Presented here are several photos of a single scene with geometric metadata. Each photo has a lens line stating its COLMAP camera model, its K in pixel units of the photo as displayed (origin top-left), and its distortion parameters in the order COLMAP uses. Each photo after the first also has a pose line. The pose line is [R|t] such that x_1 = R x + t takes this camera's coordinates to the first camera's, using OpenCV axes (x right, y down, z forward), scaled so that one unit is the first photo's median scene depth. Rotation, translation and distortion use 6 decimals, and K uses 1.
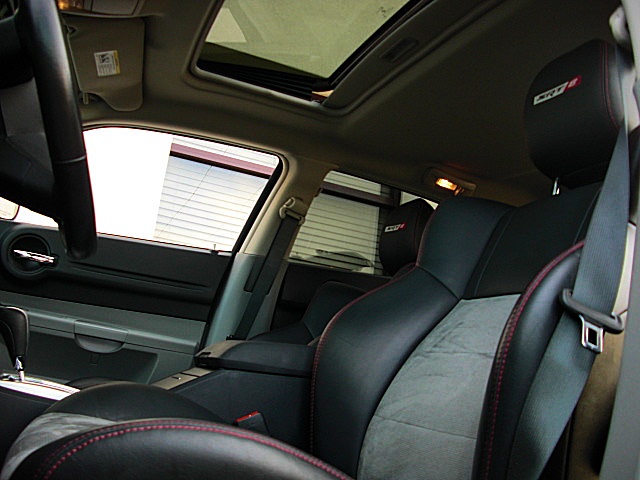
lens RADIAL K [[624.2, 0, 320.0], [0, 624.2, 240.0], [0, 0, 1]] dist [-0.117572, 0.001435]
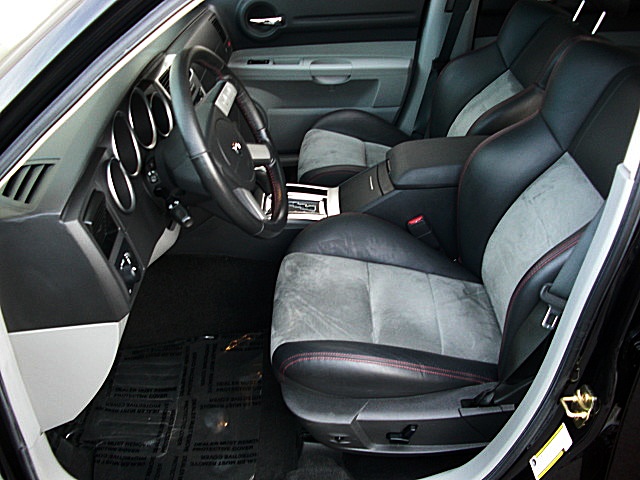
lens RADIAL K [[624.2, 0, 320.0], [0, 624.2, 240.0], [0, 0, 1]] dist [-0.117572, 0.001435]
pose [[0.894576, 0.084169, -0.438918, 0.210152], [0.253546, 0.713177, 0.653524, -0.437785], [0.368033, -0.695913, 0.616650, -0.037976]]
